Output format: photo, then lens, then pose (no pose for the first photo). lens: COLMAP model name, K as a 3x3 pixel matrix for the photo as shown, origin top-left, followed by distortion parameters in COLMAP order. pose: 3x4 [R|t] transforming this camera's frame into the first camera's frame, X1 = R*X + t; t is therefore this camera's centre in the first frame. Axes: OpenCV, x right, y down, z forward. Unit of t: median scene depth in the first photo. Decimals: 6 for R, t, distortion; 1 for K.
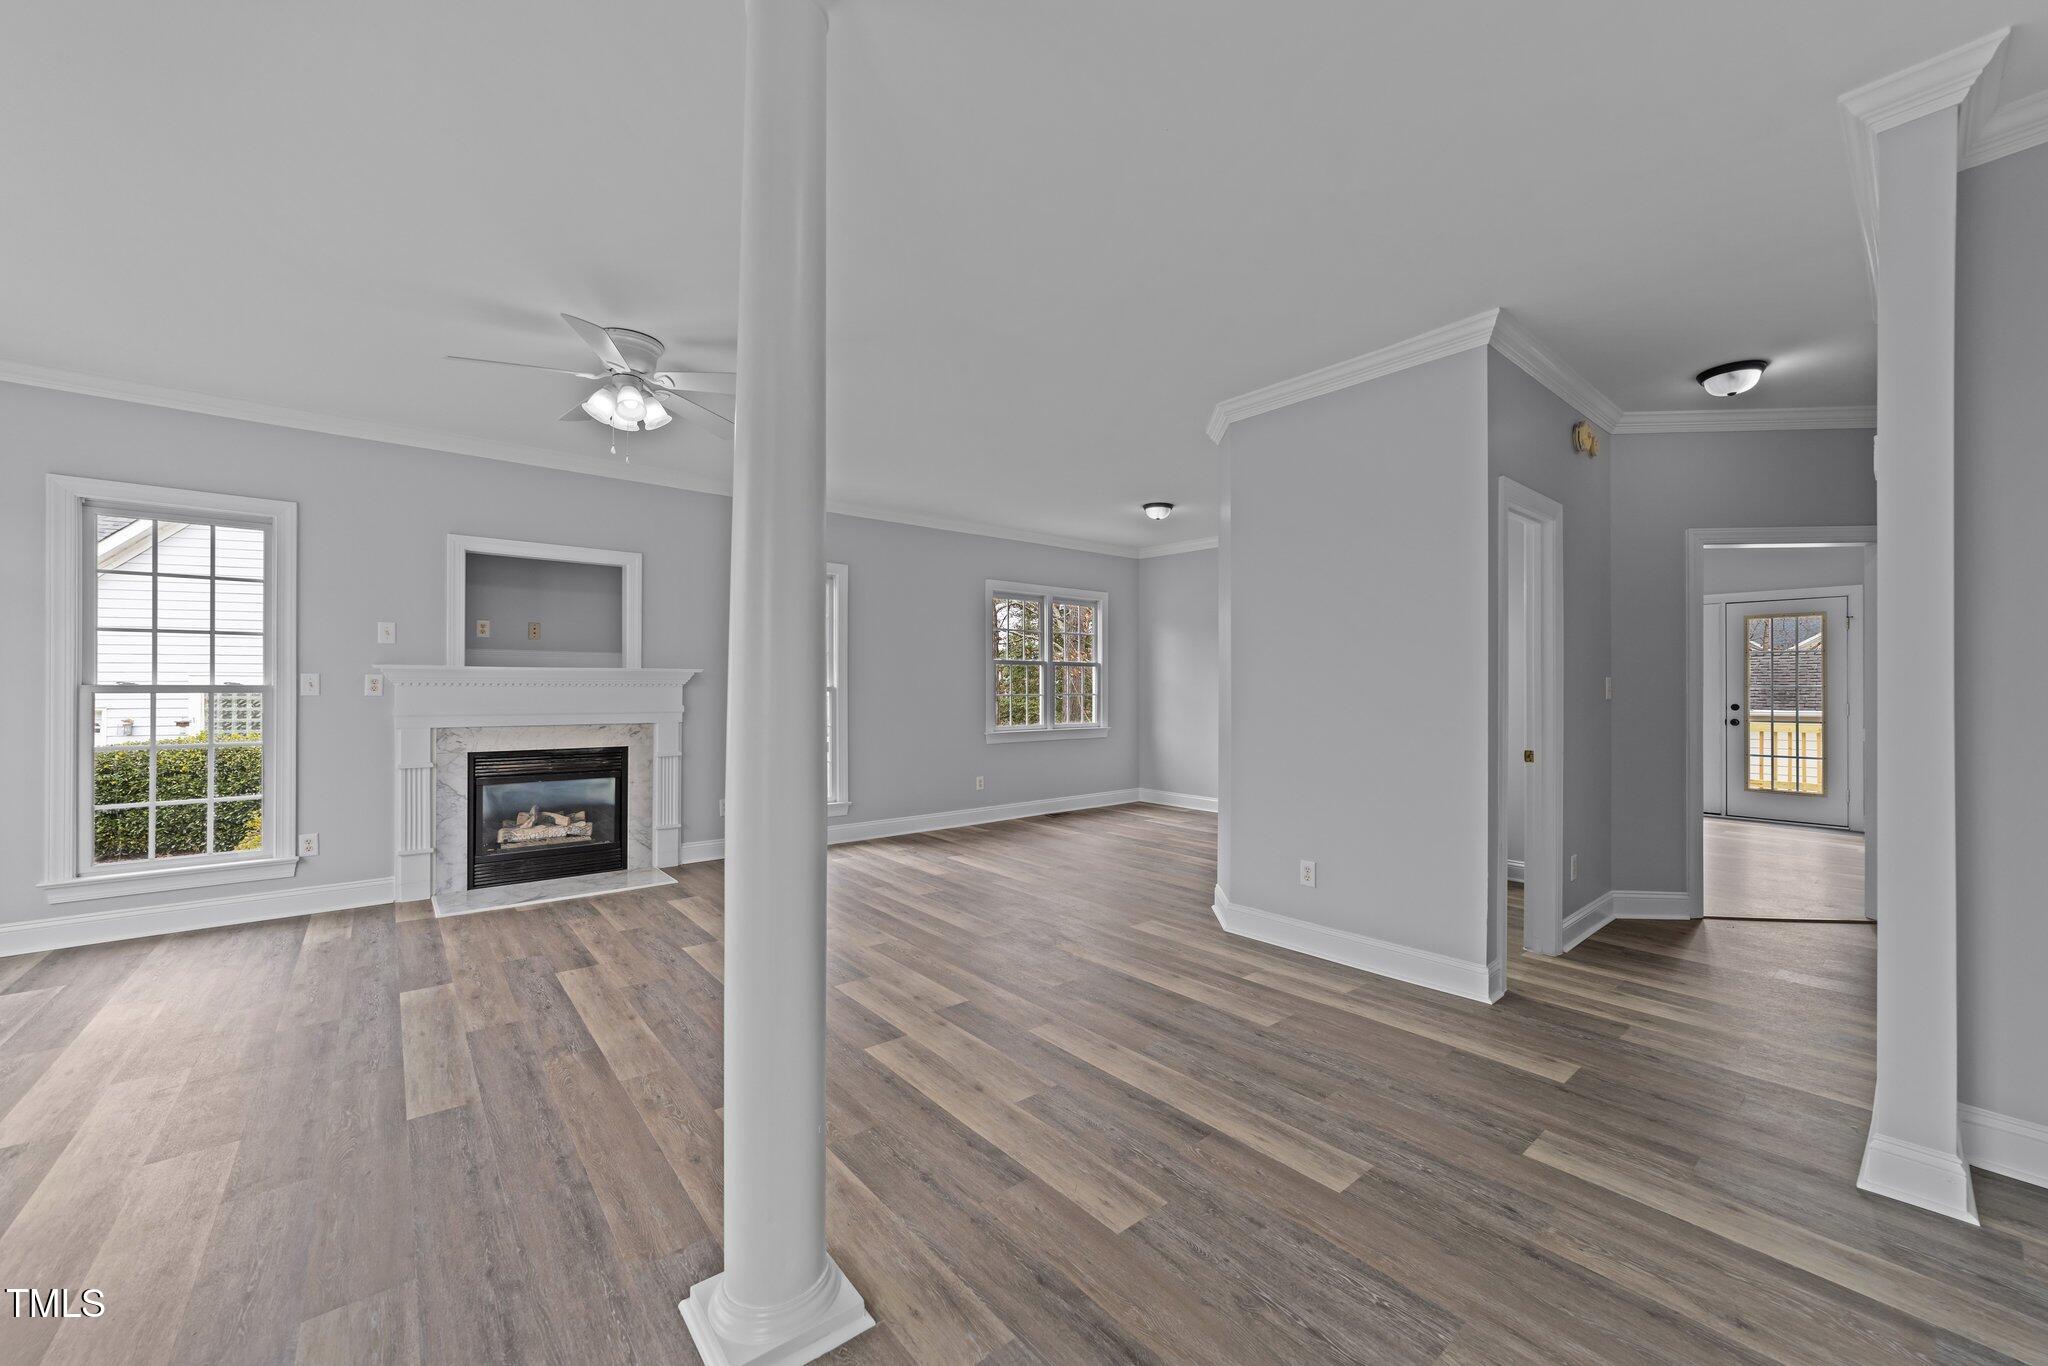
lens RADIAL K [[781.4, 0, 1029.1], [0, 781.4, 684.4], [0, 0, 1]] dist [-0.017544, 0.007180]
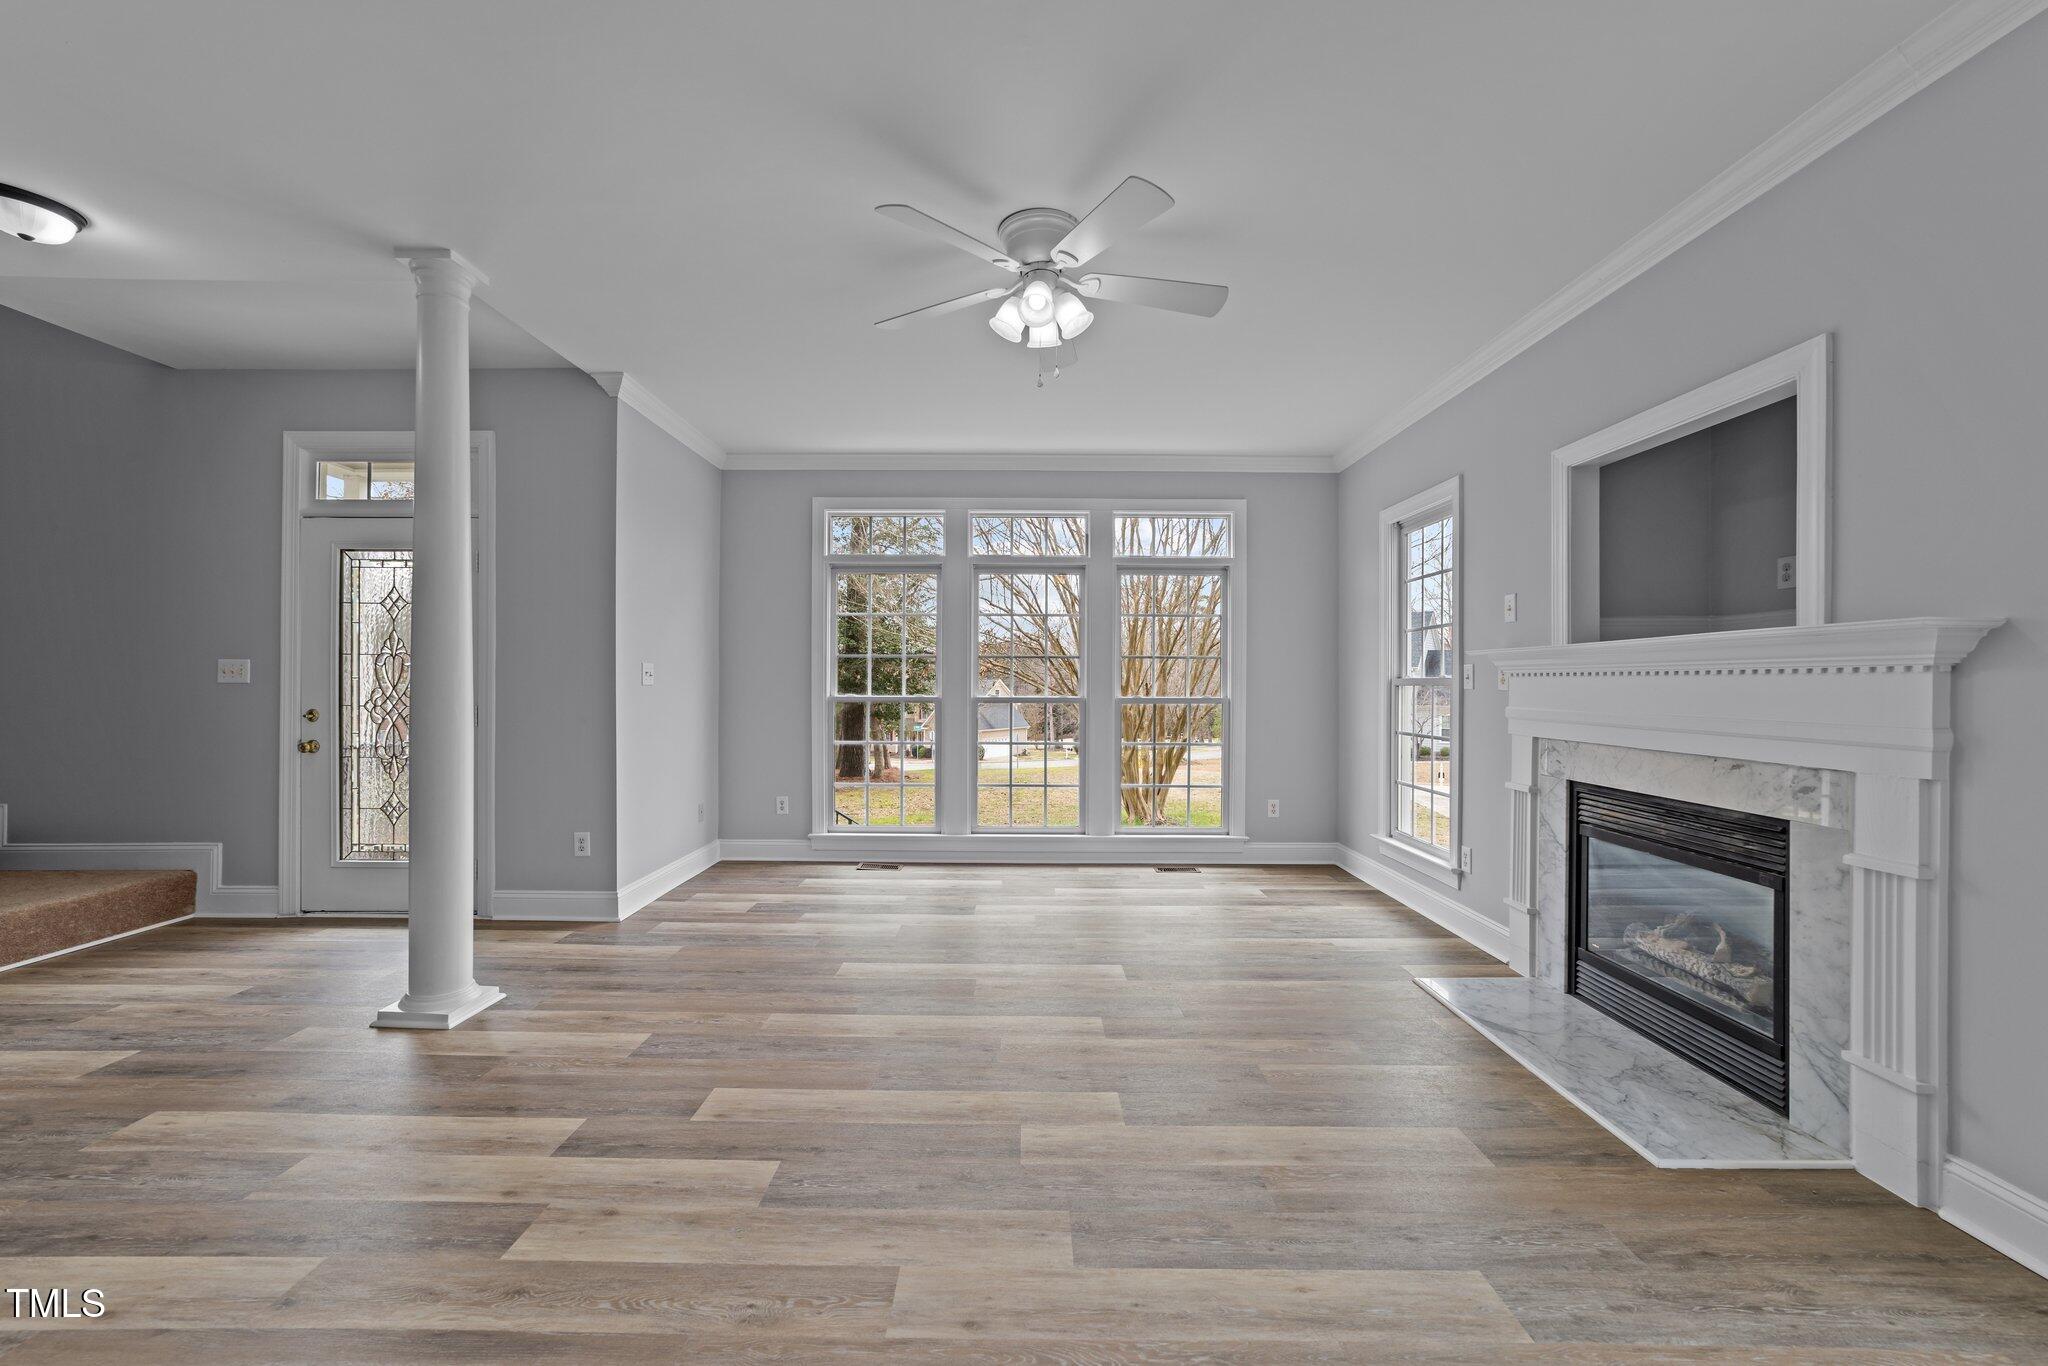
lens RADIAL K [[781.4, 0, 1016.9], [0, 781.4, 680.2], [0, 0, 1]] dist [-0.017544, 0.007180]
pose [[-0.648566, -0.009818, -0.761095, 0.067875], [-0.004628, 0.999949, -0.008956, 0.013840], [0.761144, -0.002286, -0.648579, 1.123106]]
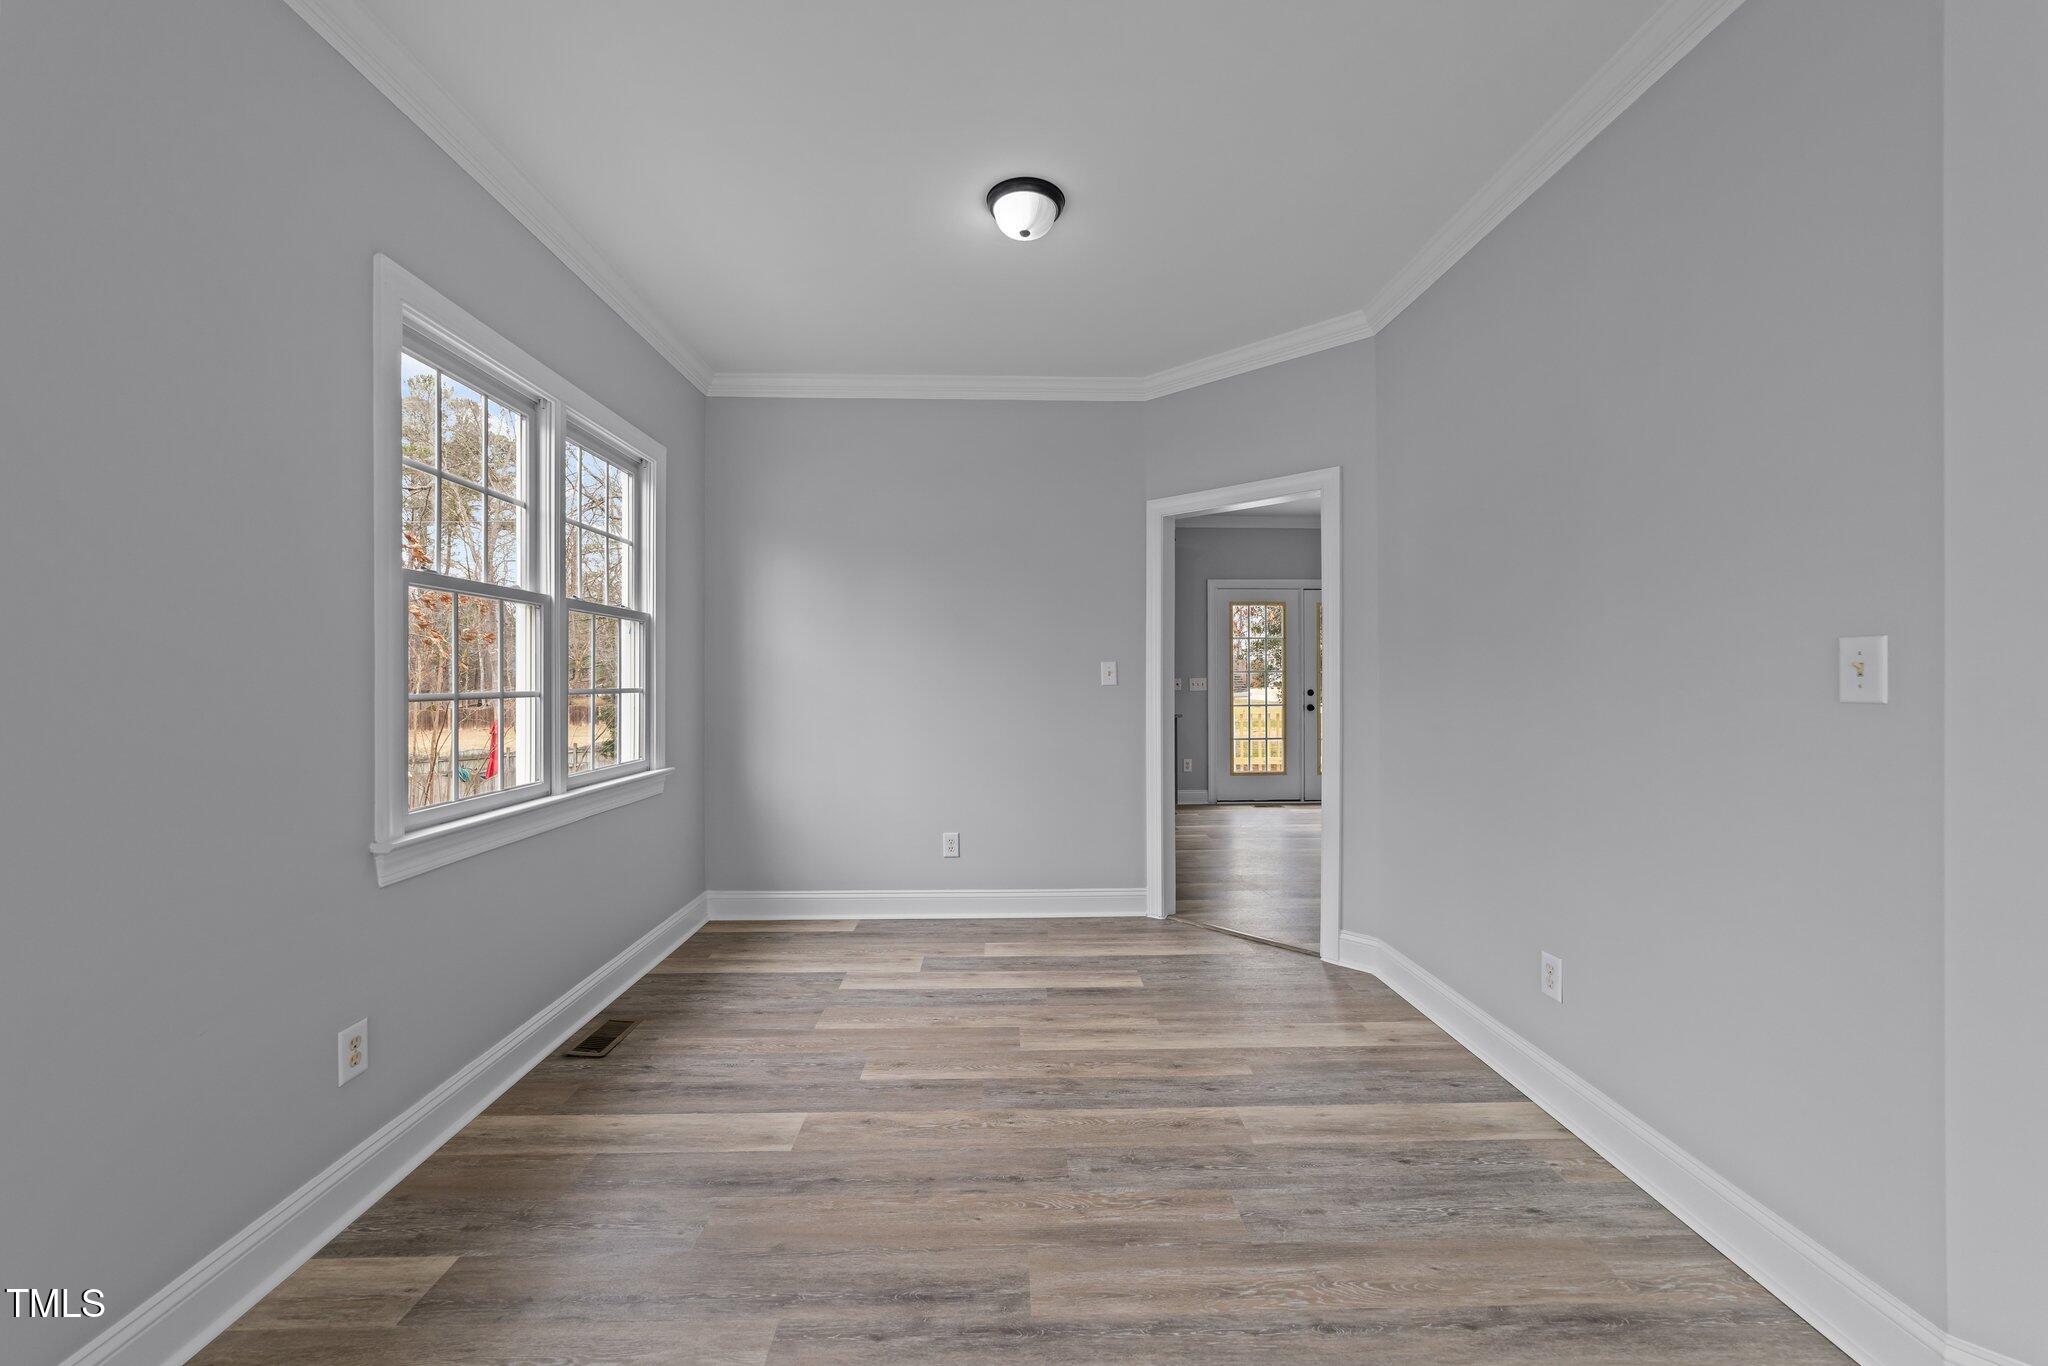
lens RADIAL K [[781.4, 0, 1016.8], [0, 781.4, 675.8], [0, 0, 1]] dist [-0.017544, 0.007180]
pose [[0.628418, -0.000453, 0.777876, -0.195142], [0.003461, 0.999992, -0.002214, 0.013667], [-0.777868, 0.004084, 0.628414, 1.093362]]
